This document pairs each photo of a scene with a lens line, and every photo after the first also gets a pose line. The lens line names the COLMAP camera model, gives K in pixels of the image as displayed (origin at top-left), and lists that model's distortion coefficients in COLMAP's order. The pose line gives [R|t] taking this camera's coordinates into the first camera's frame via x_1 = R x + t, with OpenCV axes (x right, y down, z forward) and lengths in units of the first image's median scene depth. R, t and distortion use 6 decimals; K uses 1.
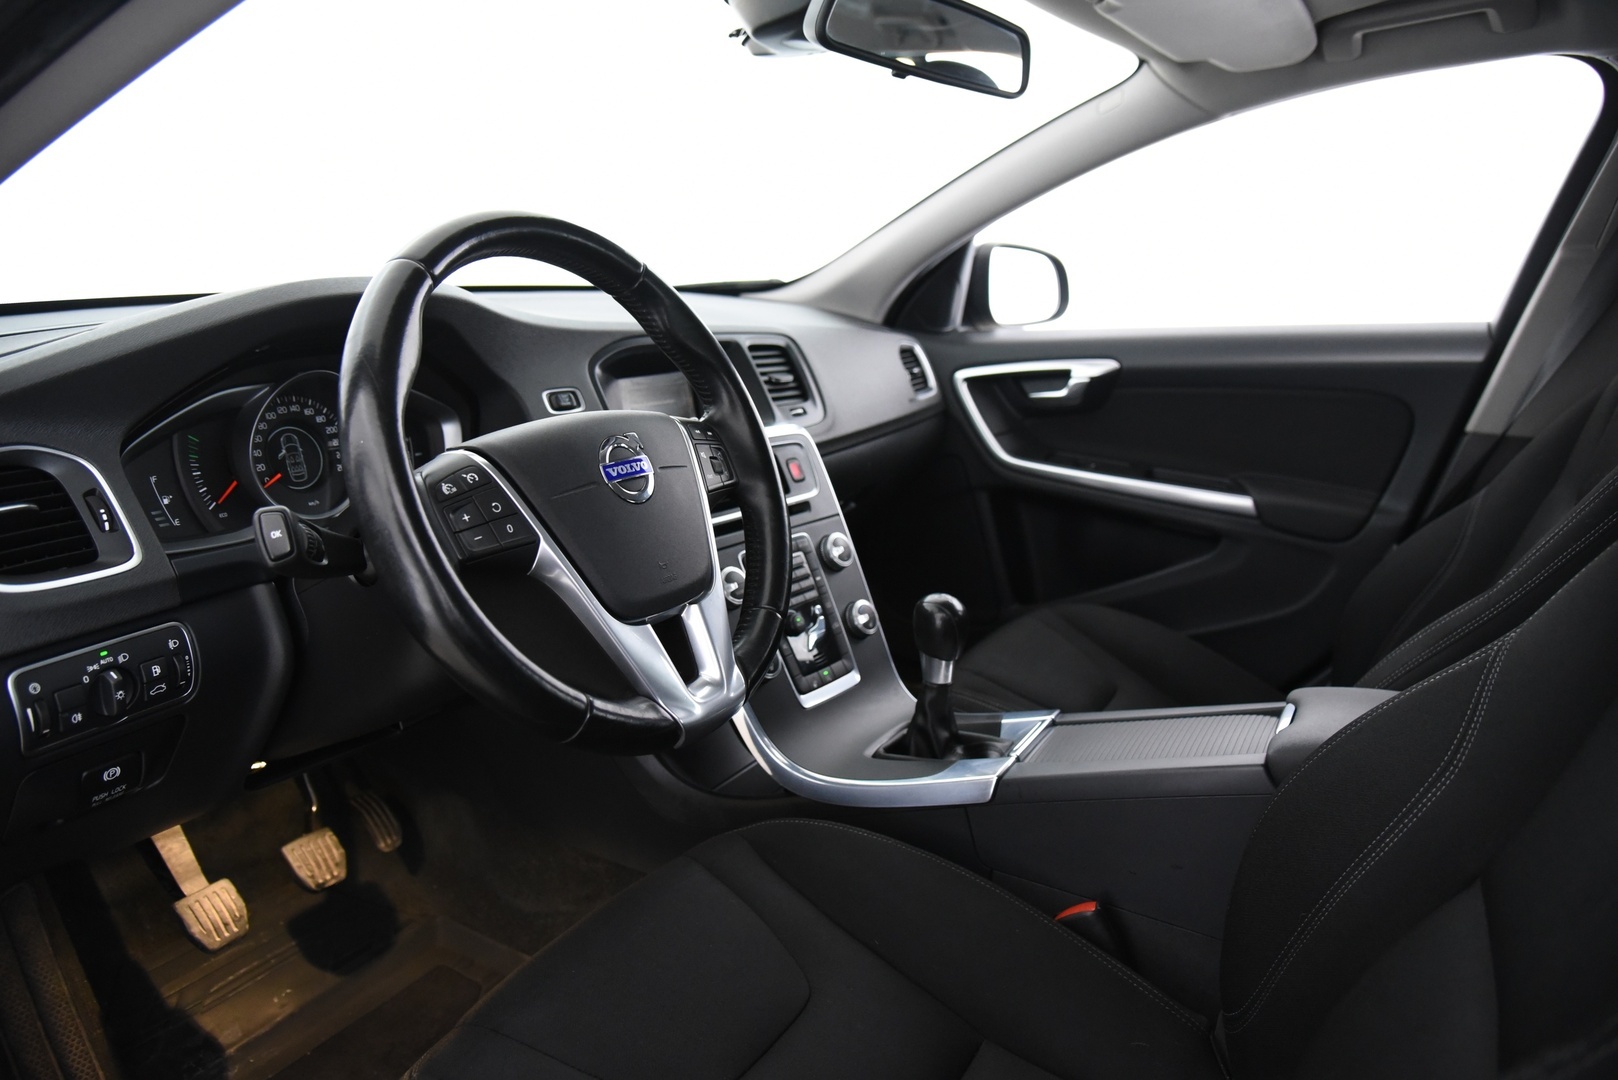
lens RADIAL K [[1161.6, 0, 815.8], [0, 1161.6, 533.1], [0, 0, 1]] dist [-0.070554, 0.012775]
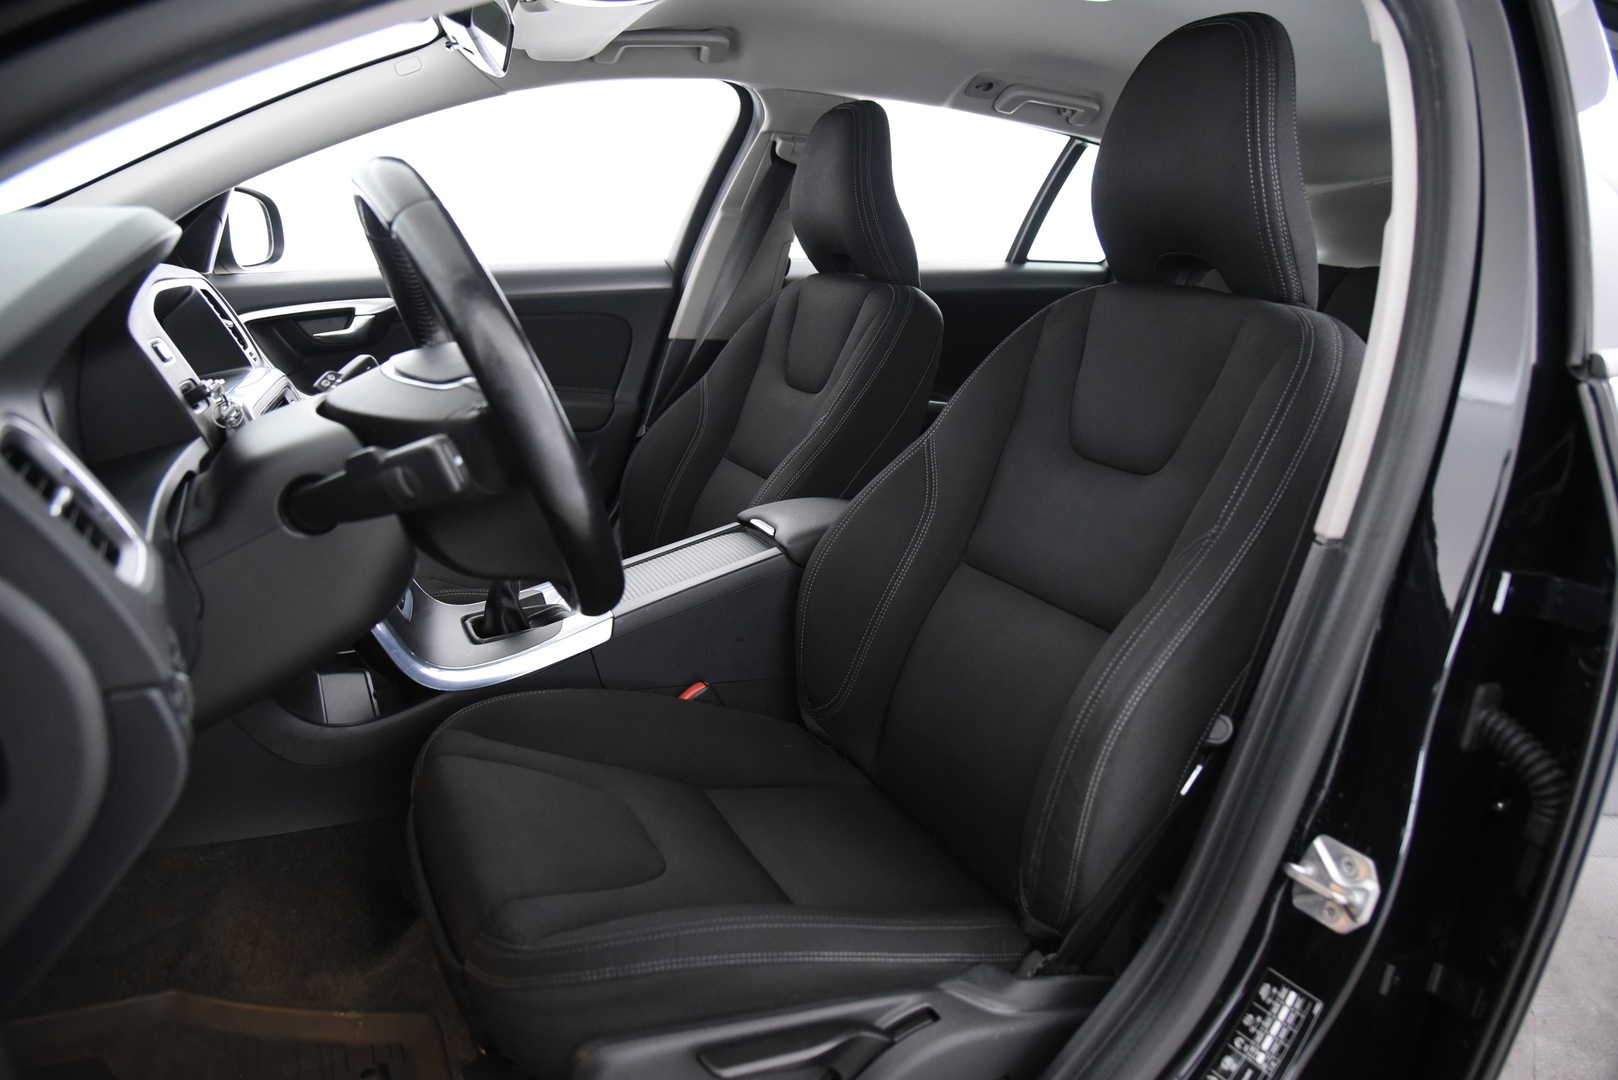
lens RADIAL K [[1161.6, 0, 803.8], [0, 1161.6, 540.7], [0, 0, 1]] dist [-0.070554, 0.012775]
pose [[0.552392, -0.193387, 0.810842, -0.544049], [0.143807, 0.980241, 0.135819, -0.014305], [-0.821086, 0.041579, 0.569287, 0.052162]]
